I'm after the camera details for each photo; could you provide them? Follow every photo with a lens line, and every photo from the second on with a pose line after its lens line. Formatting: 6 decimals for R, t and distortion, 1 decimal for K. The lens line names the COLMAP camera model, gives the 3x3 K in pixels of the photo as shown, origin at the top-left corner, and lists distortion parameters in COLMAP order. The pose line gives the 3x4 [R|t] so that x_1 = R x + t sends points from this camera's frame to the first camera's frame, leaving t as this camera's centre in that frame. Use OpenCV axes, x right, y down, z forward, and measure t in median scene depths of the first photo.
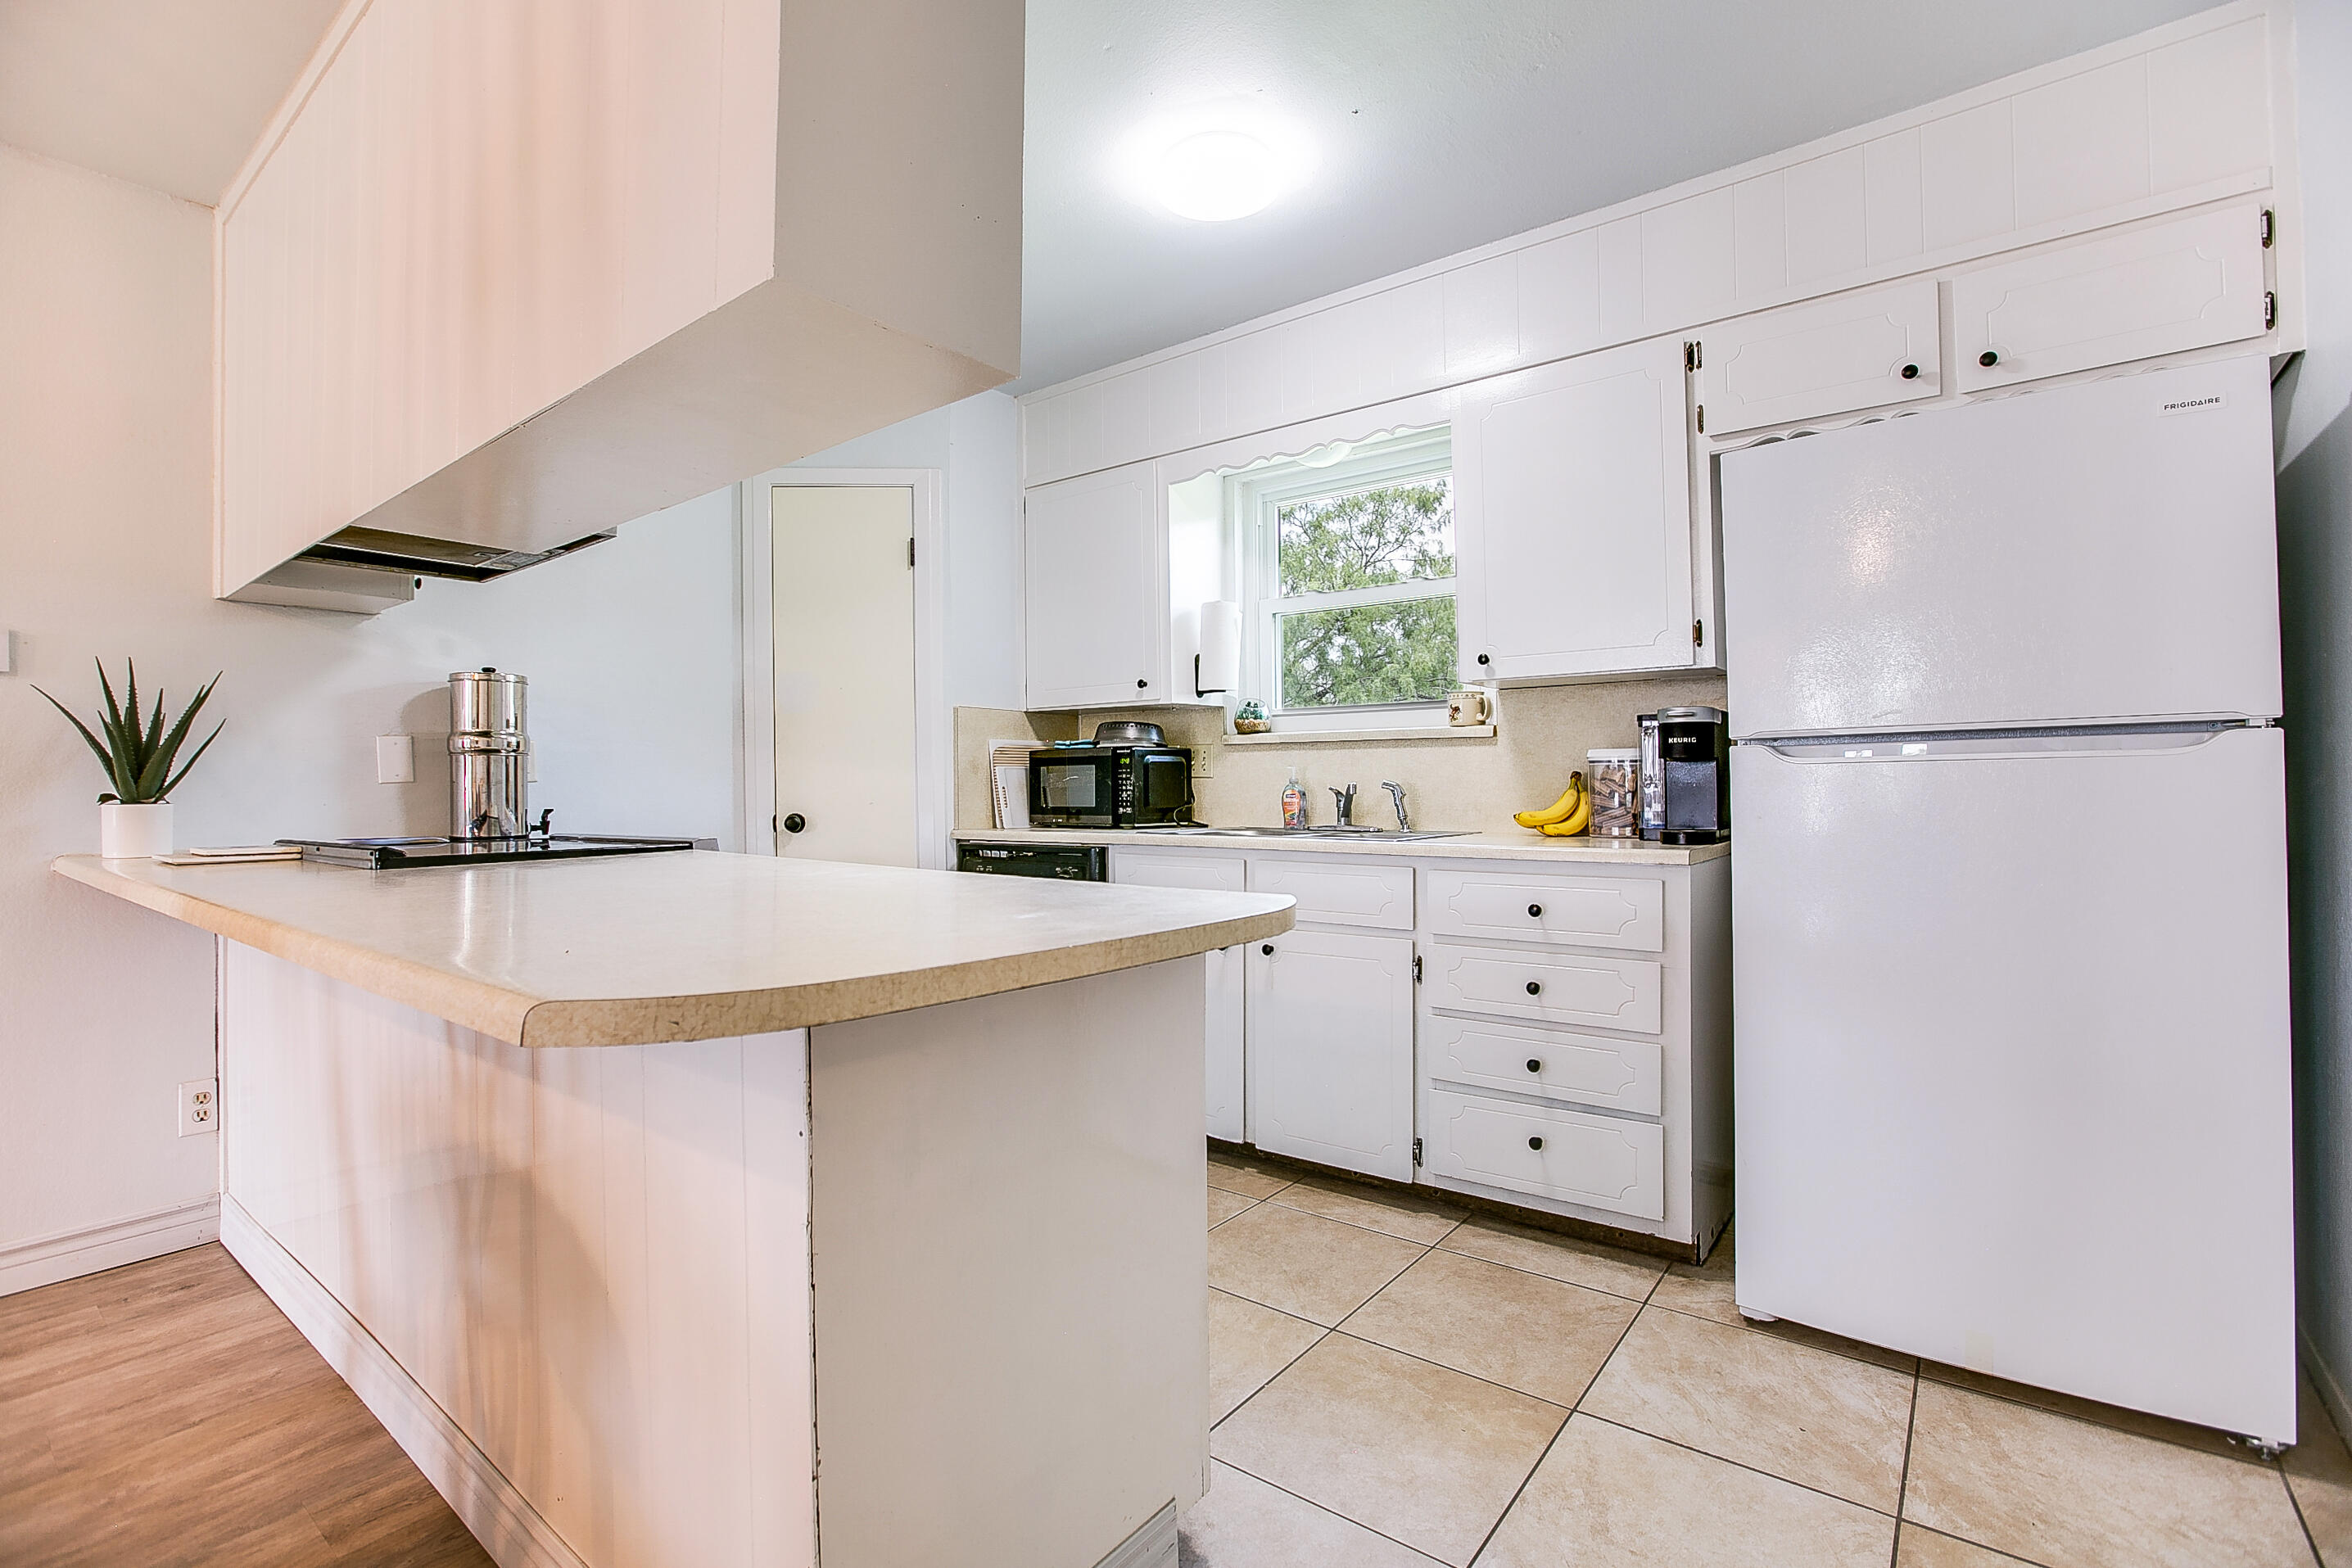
lens RADIAL K [[1086.6, 0, 1176.0], [0, 1086.6, 784.0], [0, 0, 1]] dist [-0.000341, 0.000089]
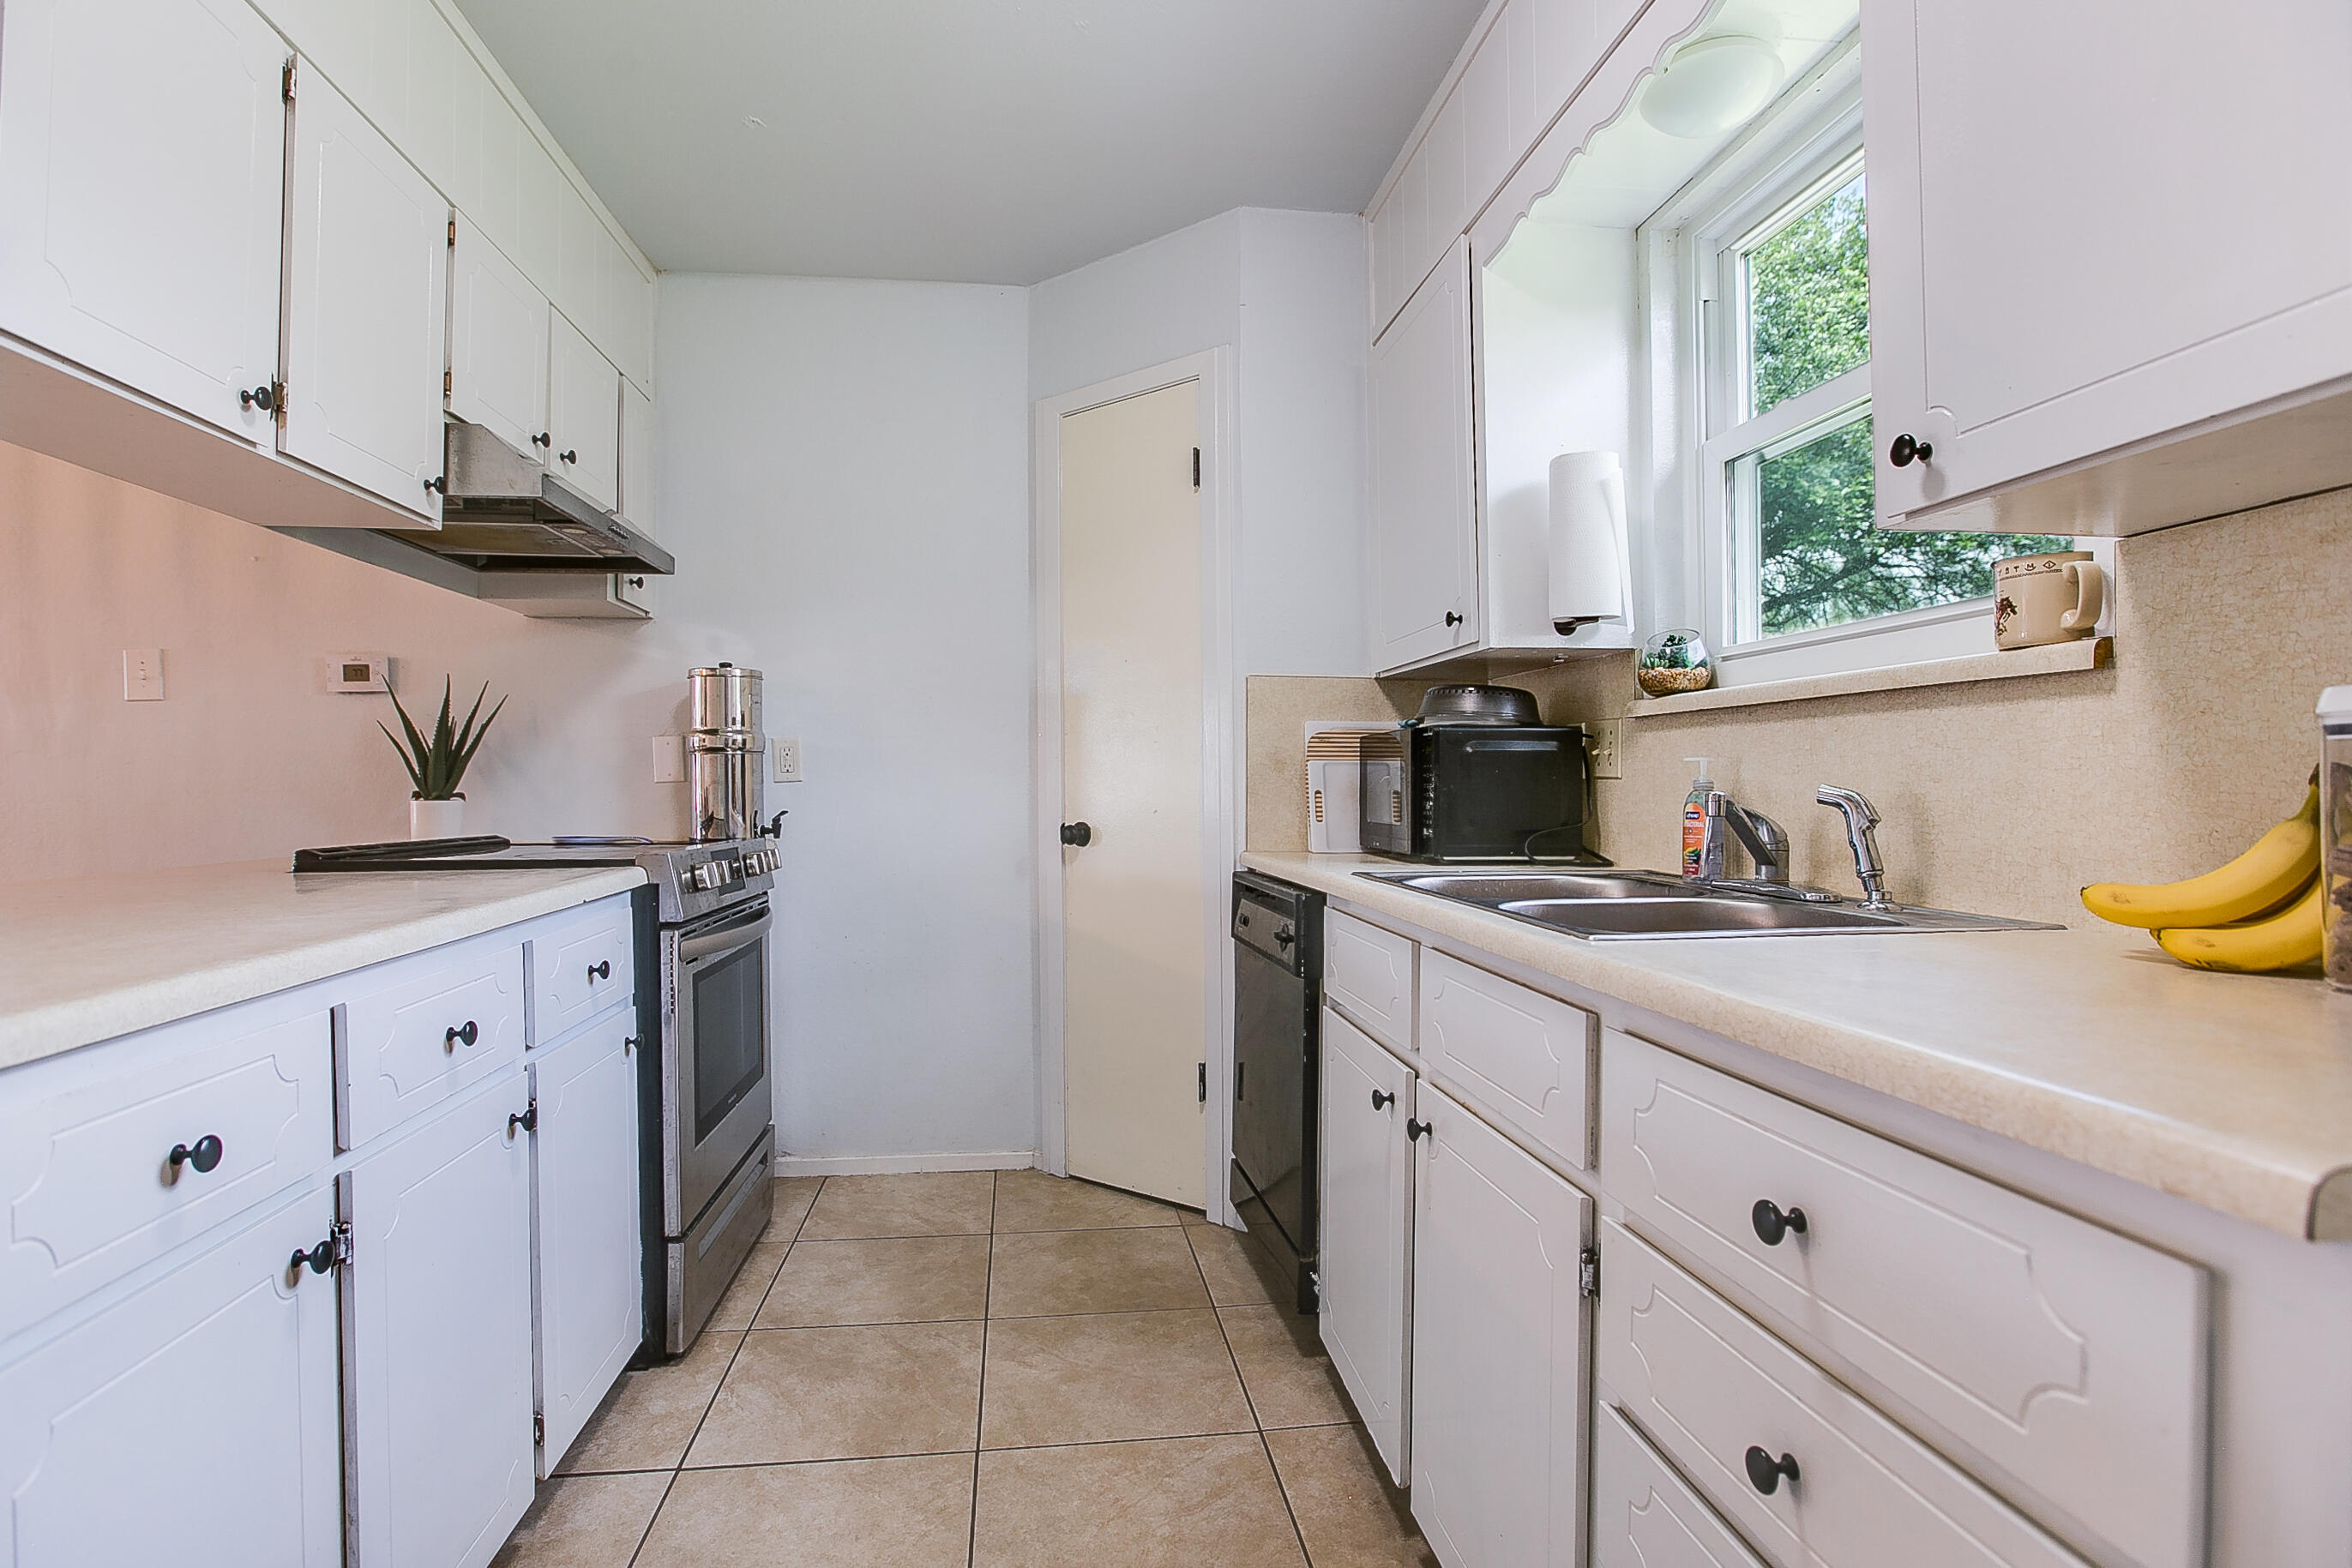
lens RADIAL K [[1140.5, 0, 1176.0], [0, 1140.5, 784.0], [0, 0, 1]] dist [-0.017315, -0.000273]
pose [[0.723956, 0.005672, -0.689823, 0.314912], [-0.003667, 0.999984, 0.004374, -0.005100], [0.689836, -0.000637, 0.723965, 0.489815]]
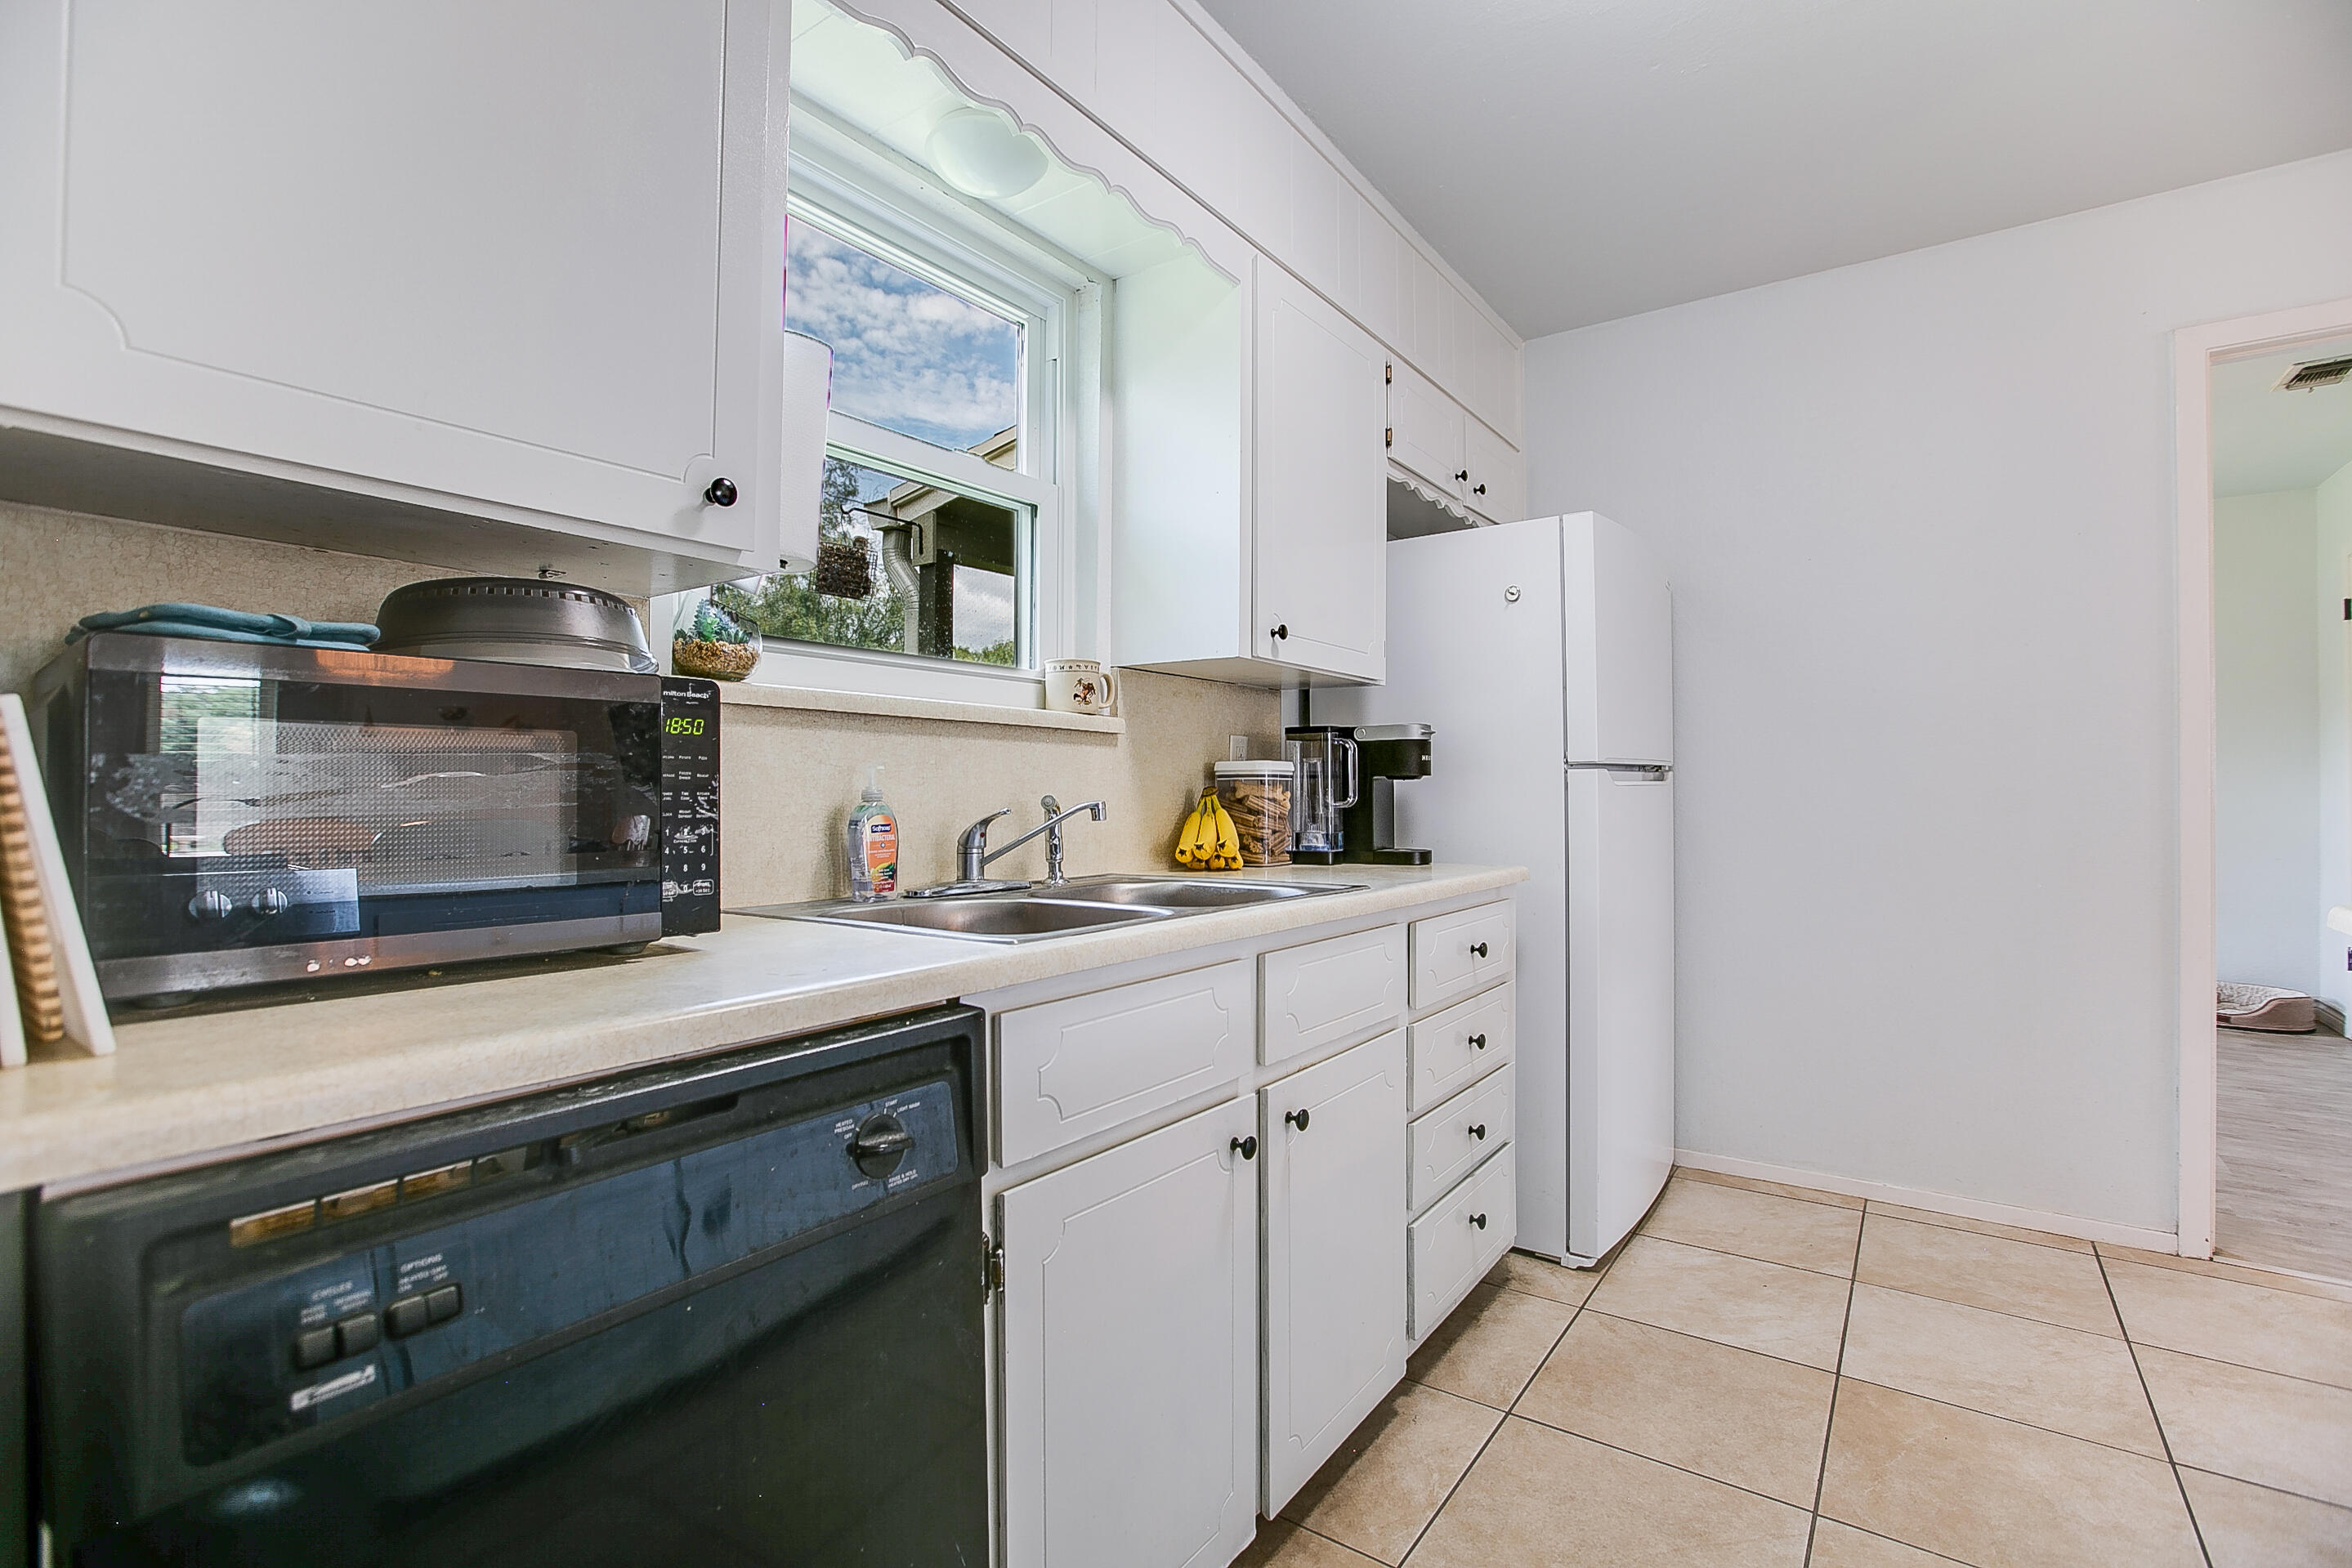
lens RADIAL K [[1081.8, 0, 1176.0], [0, 1081.8, 784.0], [0, 0, 1]] dist [-0.001888, -0.000433]
pose [[-0.057403, 0.017985, 0.998189, -0.385933], [-0.005118, 0.999819, -0.018308, 0.001425], [-0.998338, -0.006160, -0.057301, 0.961010]]
